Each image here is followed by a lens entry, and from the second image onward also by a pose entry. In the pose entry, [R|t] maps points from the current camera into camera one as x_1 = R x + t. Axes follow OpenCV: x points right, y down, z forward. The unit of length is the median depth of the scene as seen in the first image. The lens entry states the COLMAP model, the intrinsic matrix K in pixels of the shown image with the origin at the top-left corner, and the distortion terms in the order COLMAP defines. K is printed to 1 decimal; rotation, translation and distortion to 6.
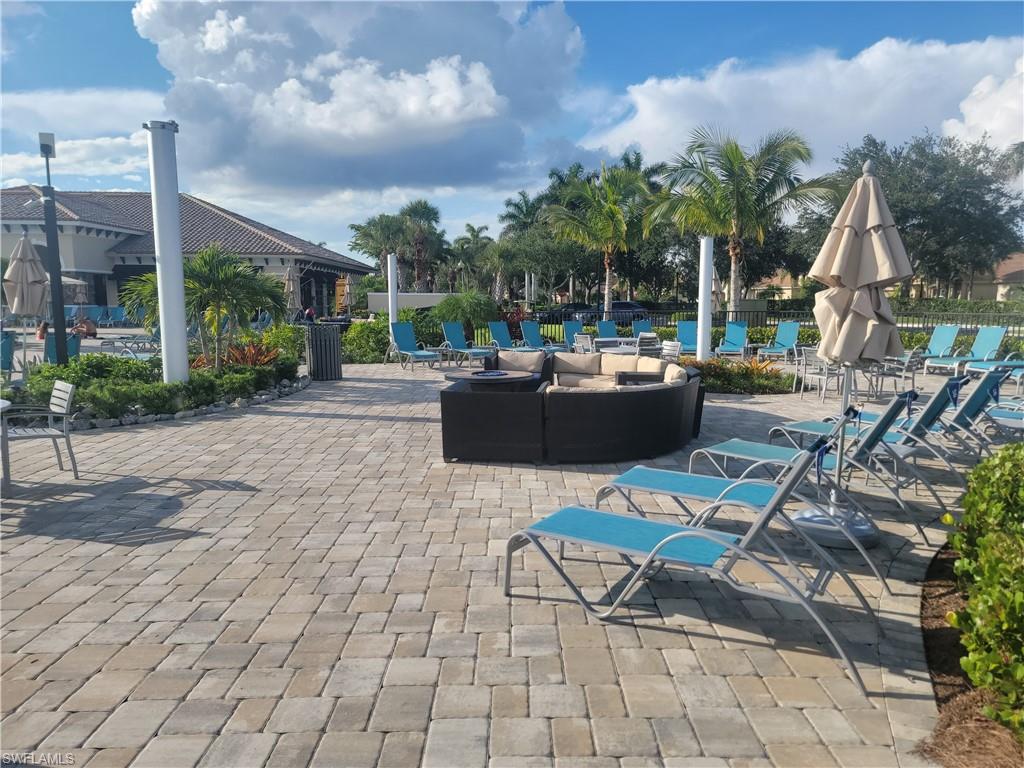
lens RADIAL K [[707.6, 0, 512.0], [0, 707.6, 384.0], [0, 0, 1]] dist [0.077452, -0.051164]
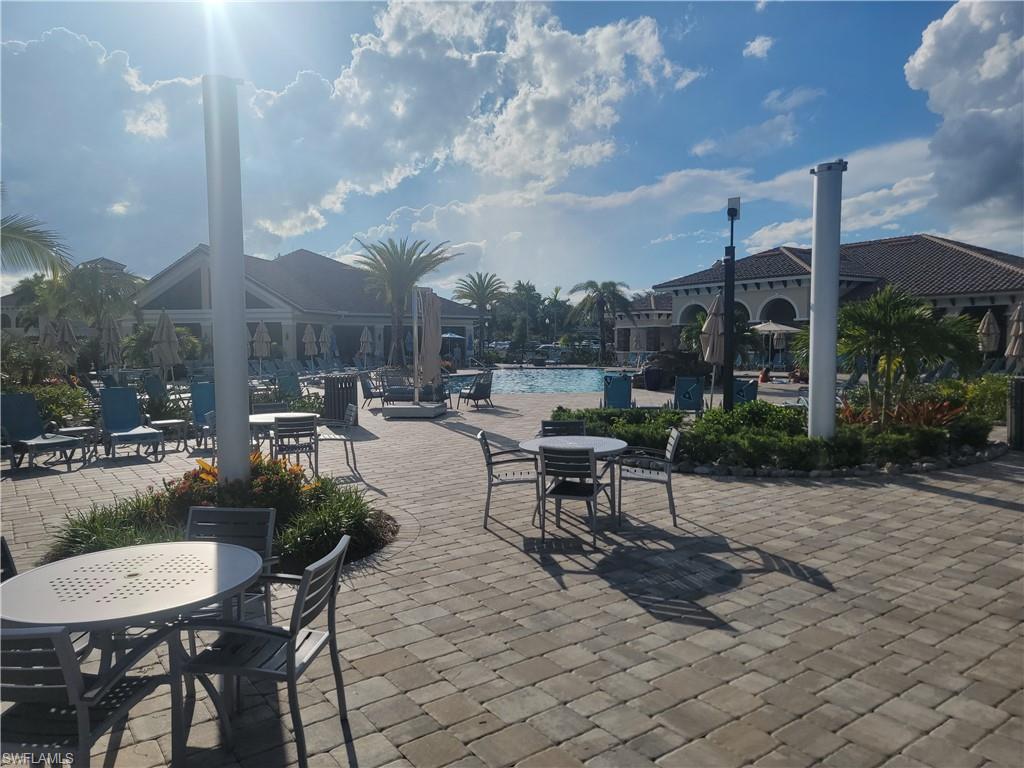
lens RADIAL K [[707.6, 0, 512.0], [0, 707.6, 384.0], [0, 0, 1]] dist [0.077452, -0.051164]
pose [[0.591293, 0.038312, -0.805547, 0.074447], [-0.088472, 0.995924, -0.017575, -0.034770], [0.801590, 0.081660, 0.592272, 0.222202]]
